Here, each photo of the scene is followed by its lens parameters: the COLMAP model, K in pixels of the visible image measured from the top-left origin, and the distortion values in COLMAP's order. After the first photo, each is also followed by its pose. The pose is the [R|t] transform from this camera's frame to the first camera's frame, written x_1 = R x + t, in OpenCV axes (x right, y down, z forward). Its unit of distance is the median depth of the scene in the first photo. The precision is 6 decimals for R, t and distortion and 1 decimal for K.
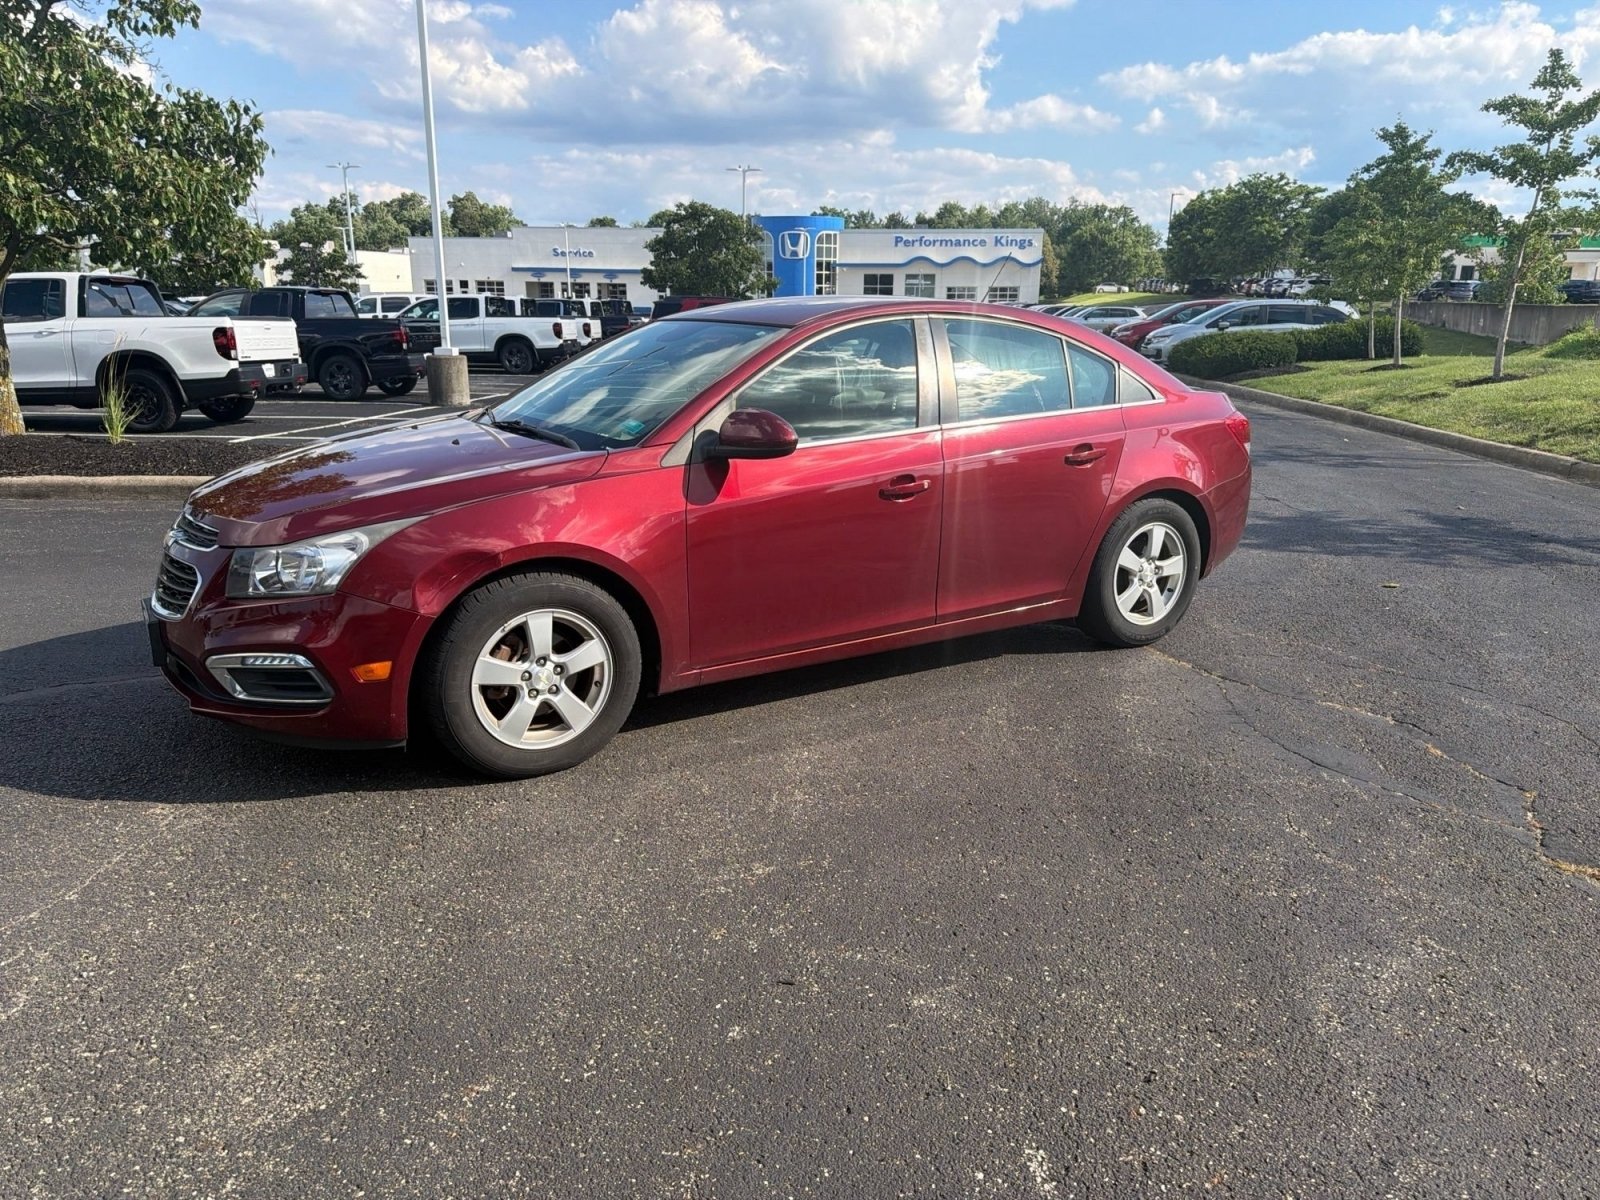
lens RADIAL K [[1143.7, 0, 793.5], [0, 1143.7, 604.4], [0, 0, 1]] dist [0.019050, -0.023174]
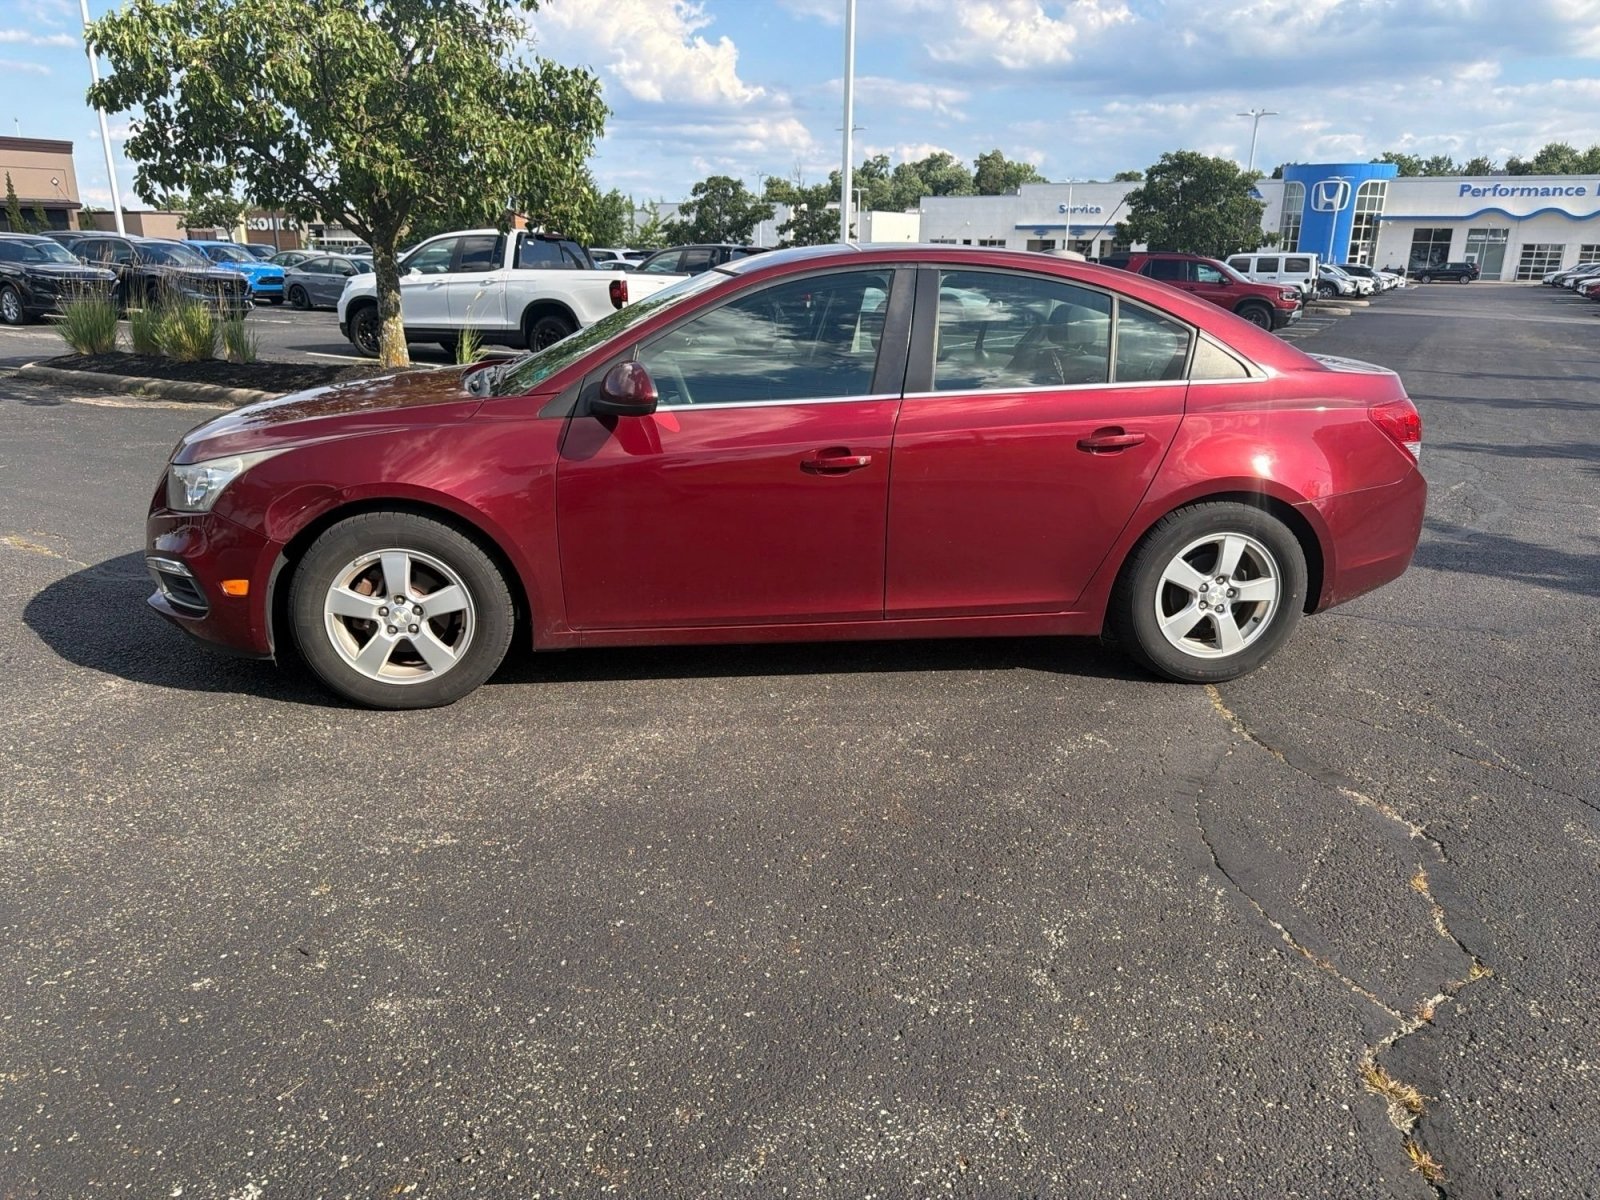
lens RADIAL K [[1143.7, 0, 790.1], [0, 1143.7, 606.5], [0, 0, 1]] dist [0.019050, -0.023174]
pose [[0.906143, 0.128649, -0.402932, 0.139926], [-0.114576, 0.991664, 0.058953, -0.012336], [0.407157, -0.007253, 0.913329, 0.054839]]
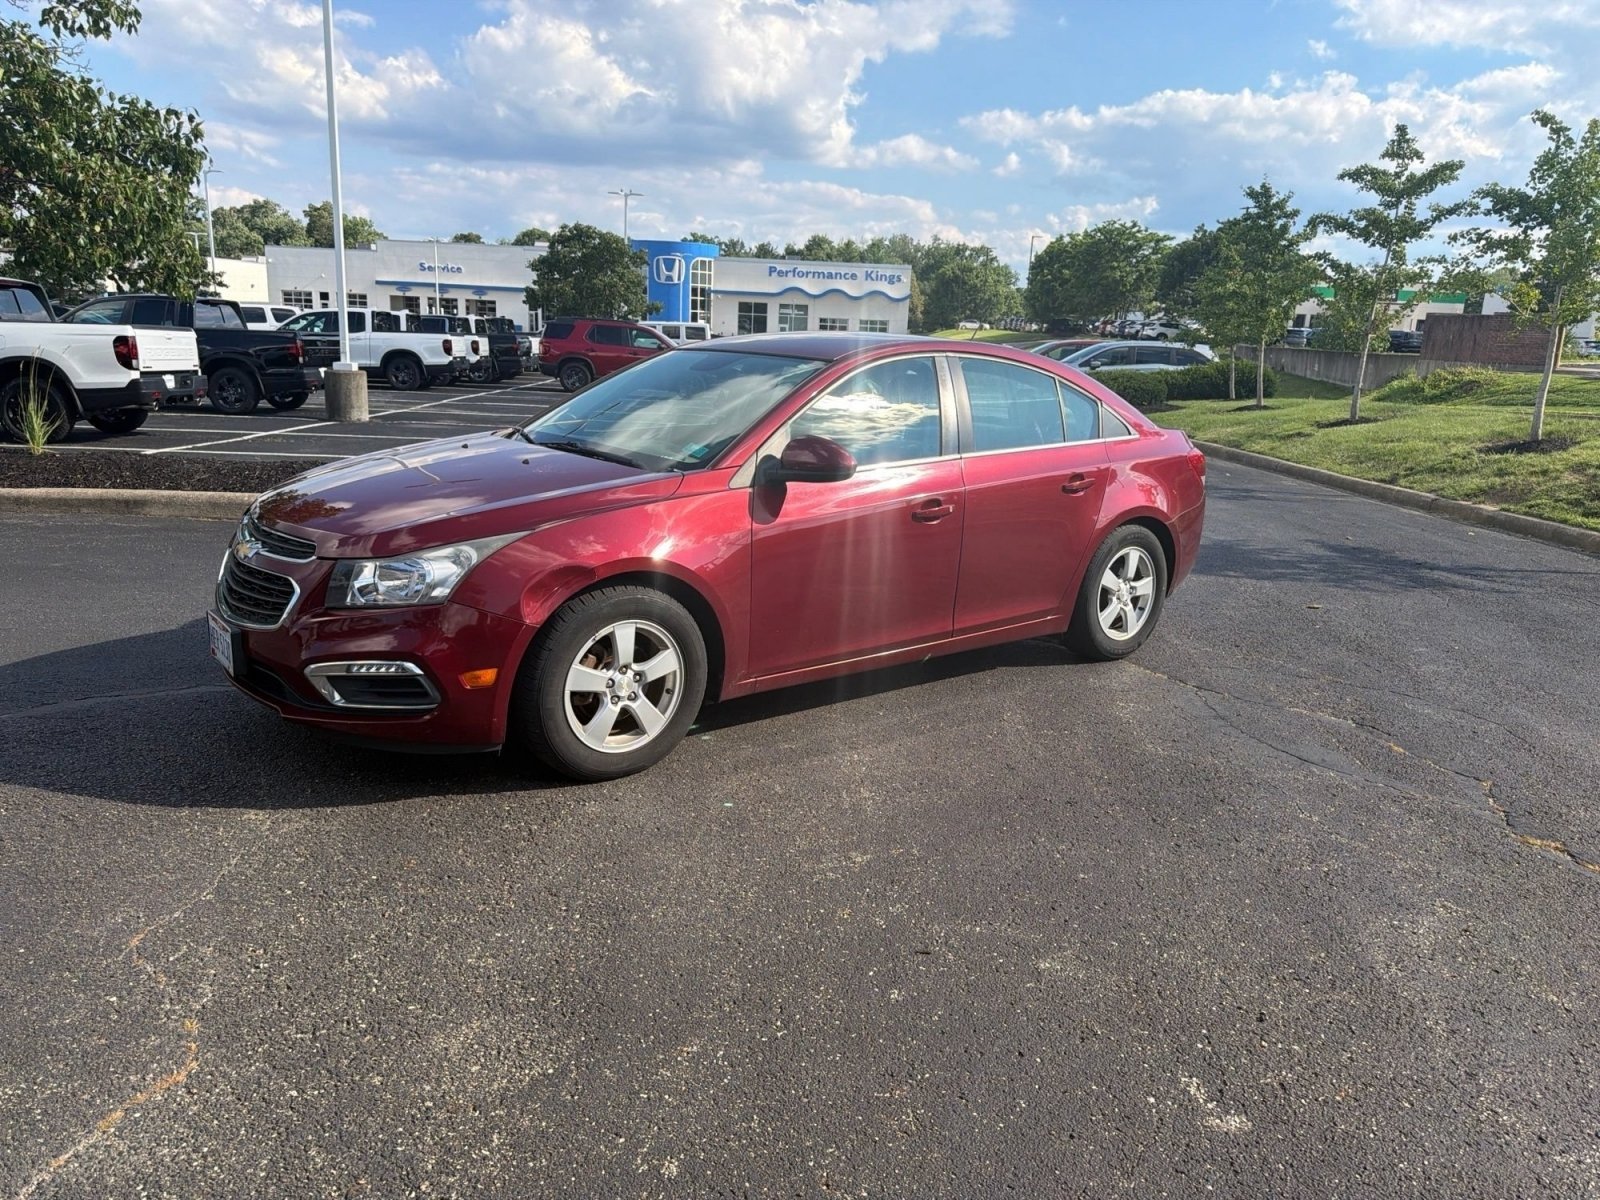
lens RADIAL K [[1143.7, 0, 795.0], [0, 1143.7, 605.8], [0, 0, 1]] dist [0.019050, -0.023174]
pose [[0.992871, 0.005099, 0.119082, -0.051397], [-0.002689, 0.999789, -0.020385, 0.003211], [-0.119161, 0.019919, 0.992675, -0.018803]]
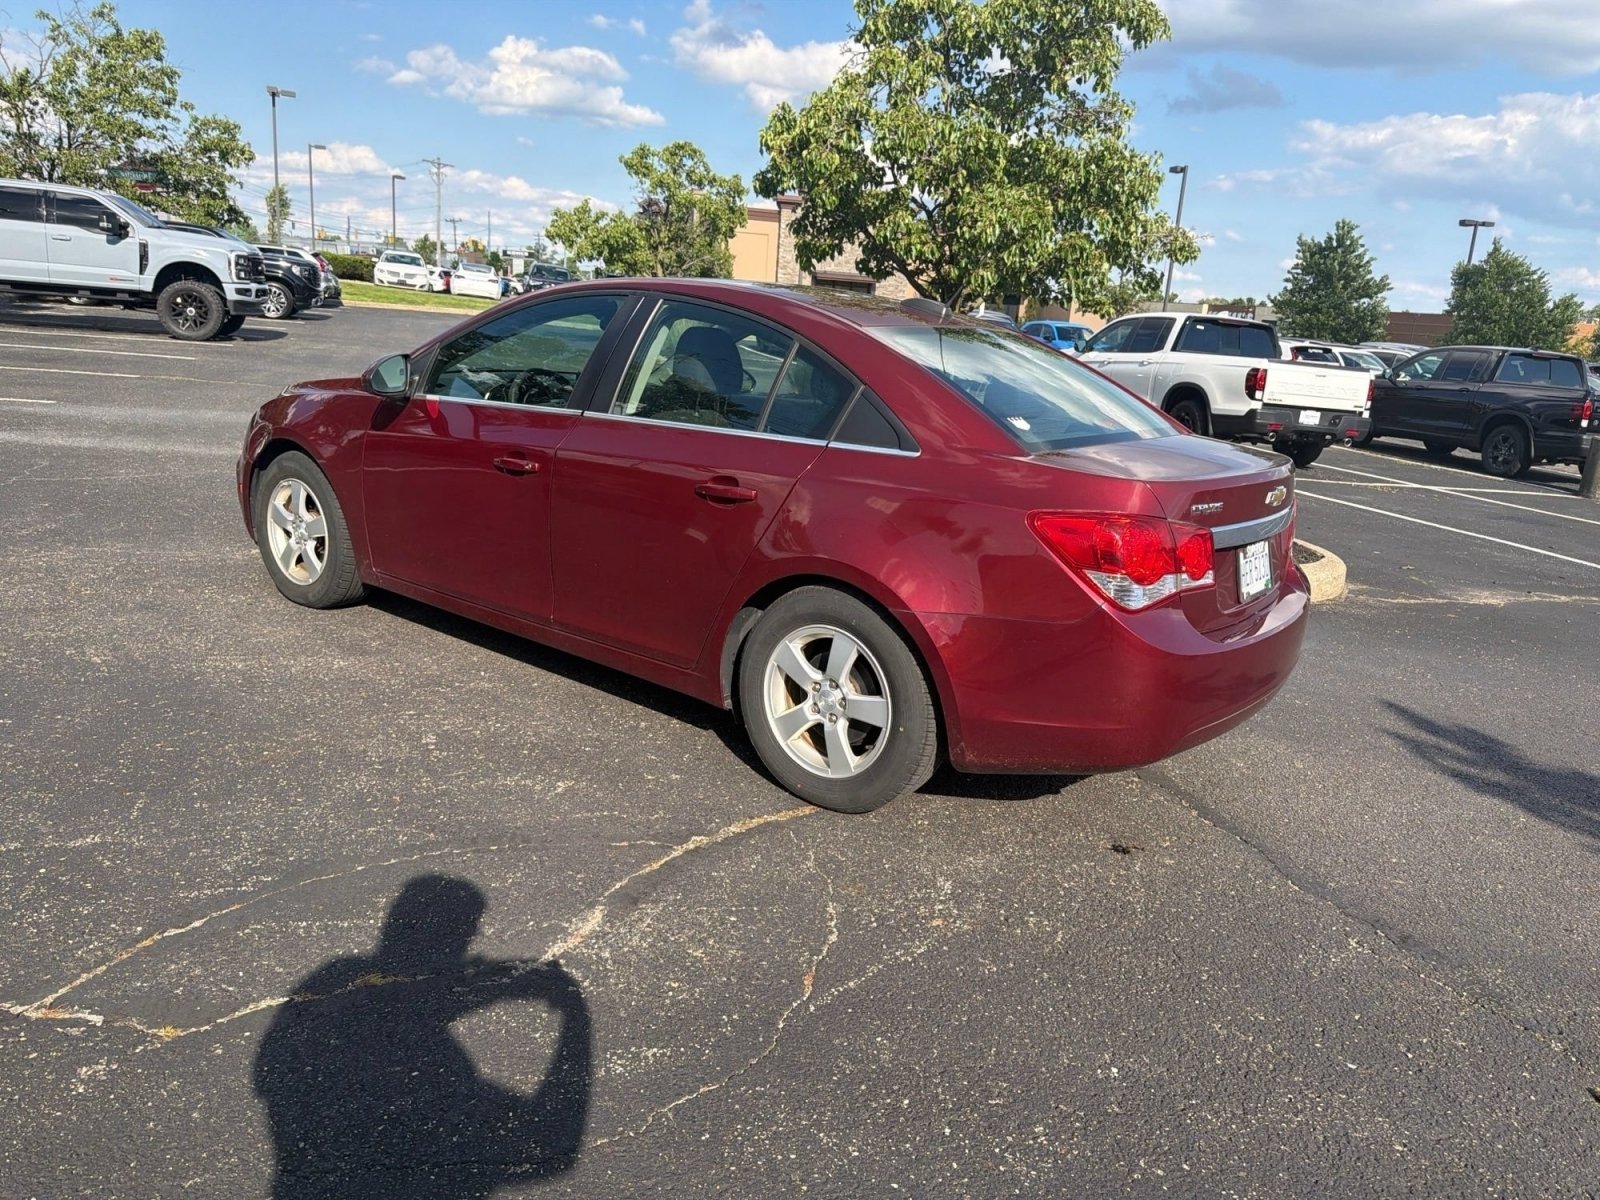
lens RADIAL K [[1143.7, 0, 814.9], [0, 1143.7, 605.4], [0, 0, 1]] dist [0.019050, -0.023174]
pose [[0.351492, 0.255268, -0.900717, 0.341674], [-0.311149, 0.939270, 0.144773, -0.066264], [0.882972, 0.229371, 0.409572, 0.272783]]
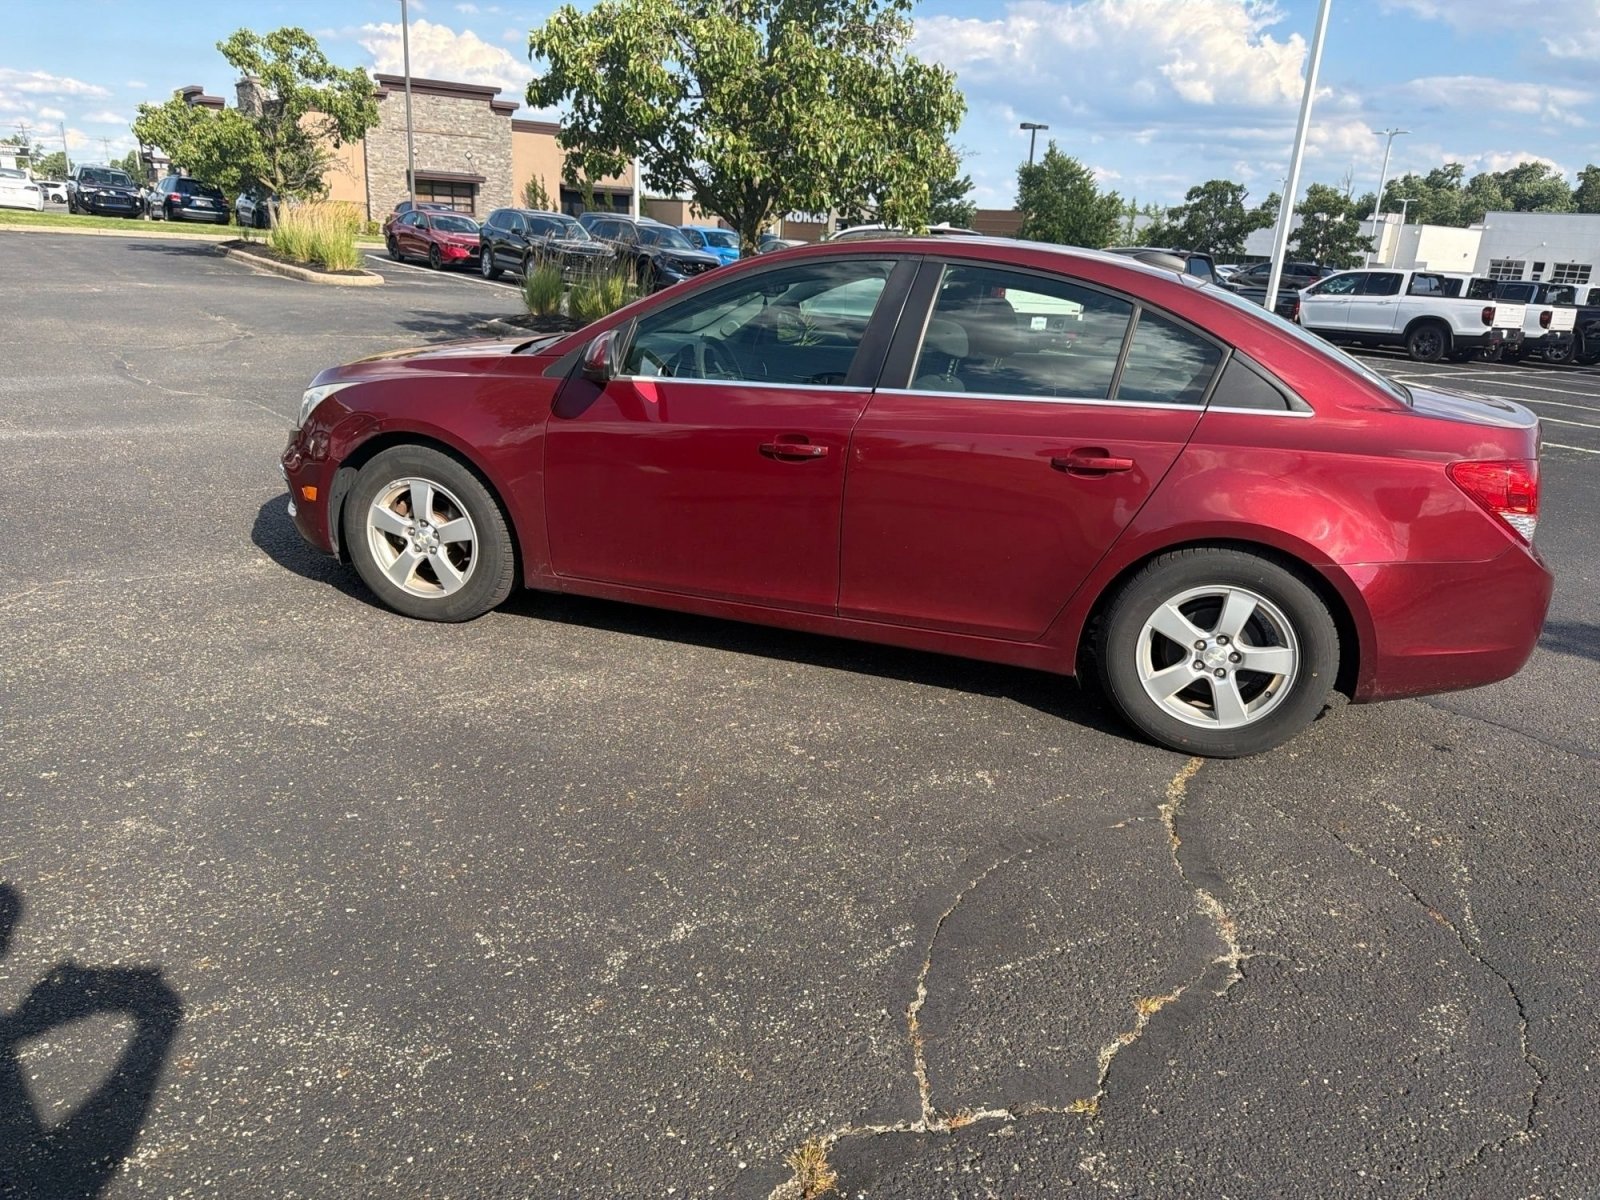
lens RADIAL K [[1143.7, 0, 792.2], [0, 1143.7, 603.5], [0, 0, 1]] dist [0.019050, -0.023174]
pose [[0.647773, 0.263355, -0.714867, 0.243415], [-0.249002, 0.960003, 0.128031, -0.031892], [0.719992, 0.095068, 0.687440, 0.127460]]
